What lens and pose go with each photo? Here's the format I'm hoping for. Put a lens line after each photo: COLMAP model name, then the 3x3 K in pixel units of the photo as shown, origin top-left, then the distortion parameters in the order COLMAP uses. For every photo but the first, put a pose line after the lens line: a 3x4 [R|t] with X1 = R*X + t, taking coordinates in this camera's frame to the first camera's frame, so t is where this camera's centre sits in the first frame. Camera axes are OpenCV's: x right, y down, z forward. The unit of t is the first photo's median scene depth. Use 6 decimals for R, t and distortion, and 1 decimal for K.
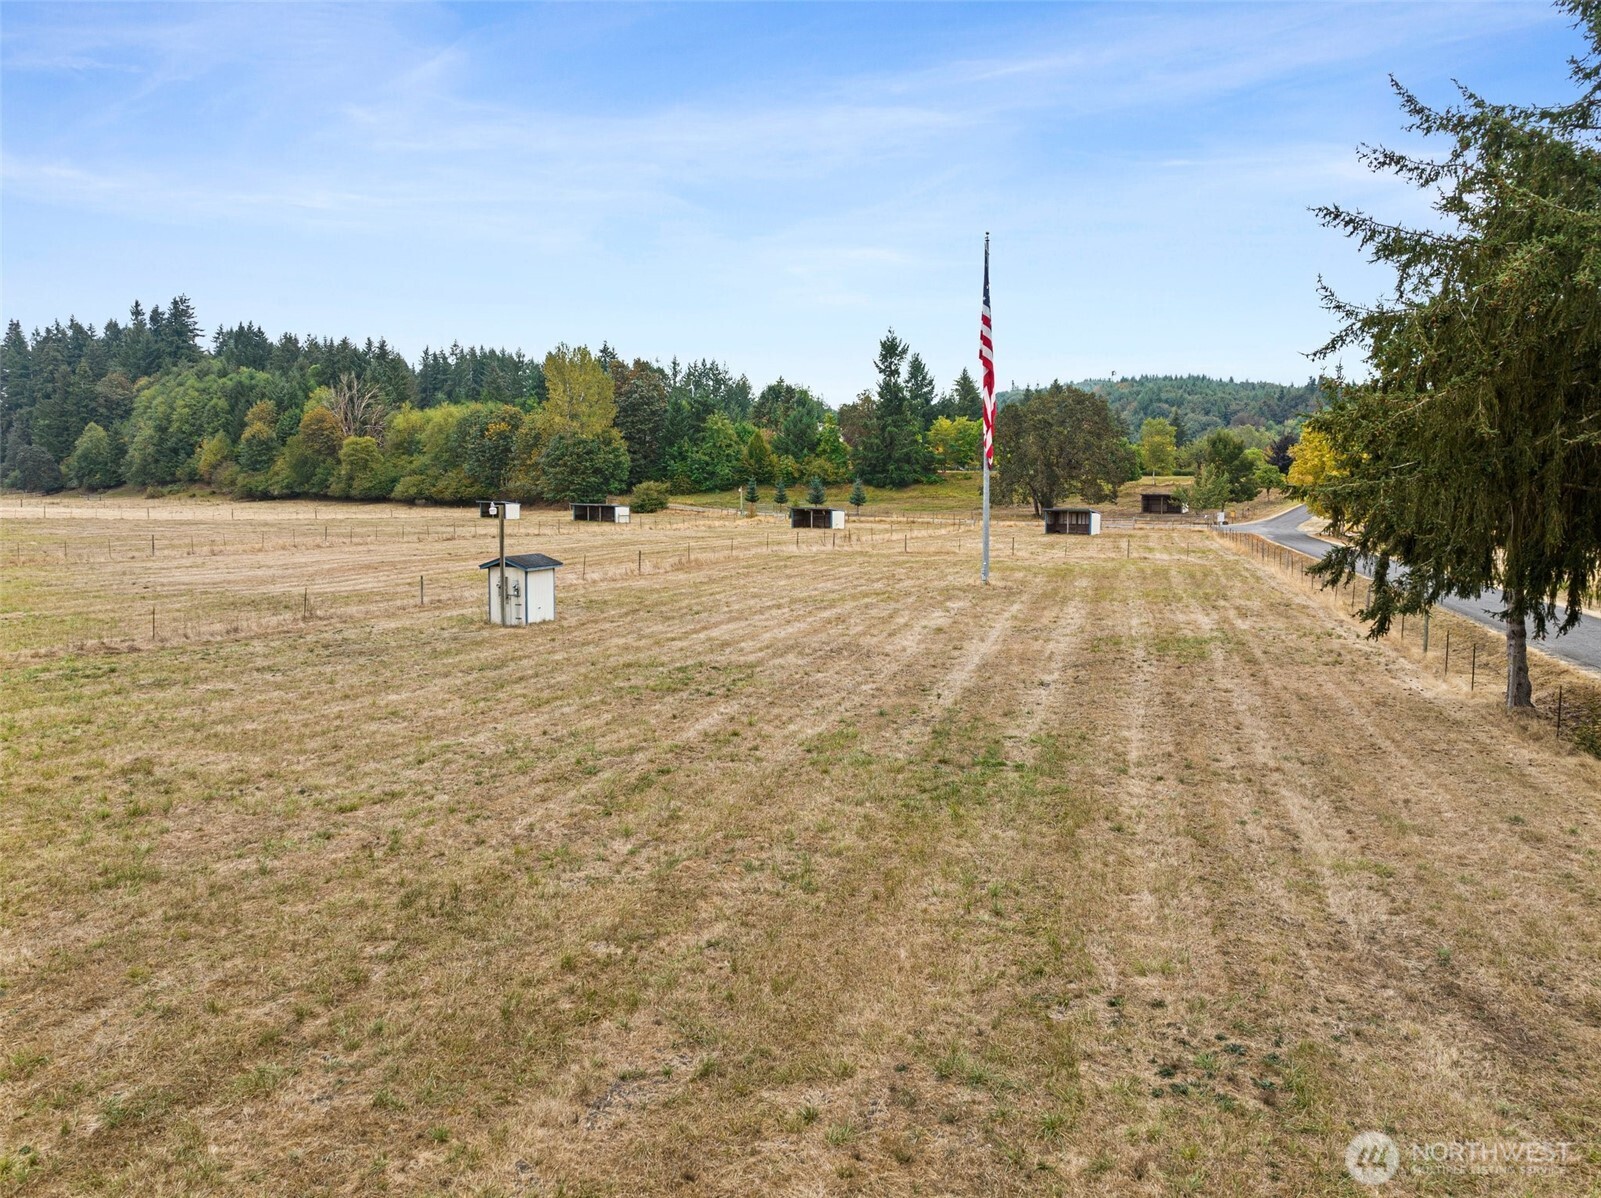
lens RADIAL K [[1121.9, 0, 800.5], [0, 1121.9, 599.0], [0, 0, 1]] dist [-0.053115, -0.007465]
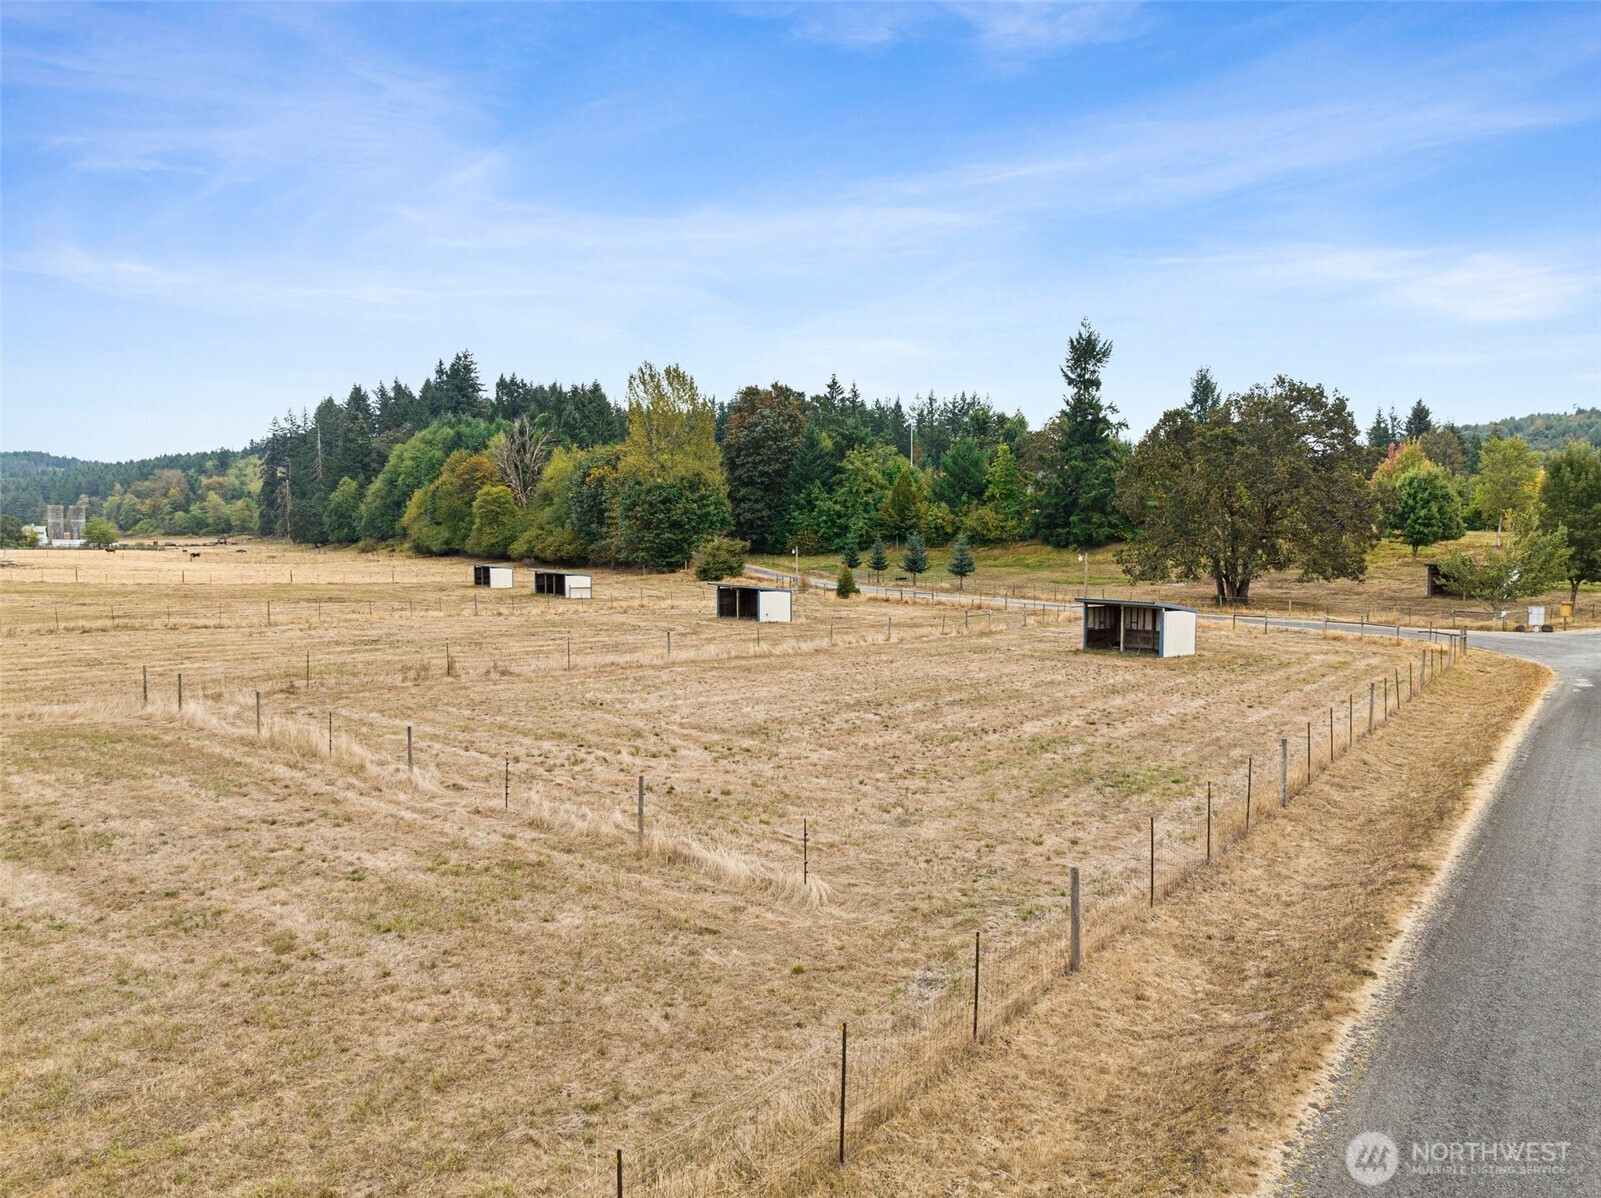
lens RADIAL K [[1121.9, 0, 800.5], [0, 1121.9, 599.0], [0, 0, 1]] dist [-0.053115, -0.007465]
pose [[0.937367, 0.019626, -0.347791, 0.156695], [-0.036230, 0.998490, -0.041304, -0.032115], [0.346455, 0.051317, 0.936662, 0.286721]]
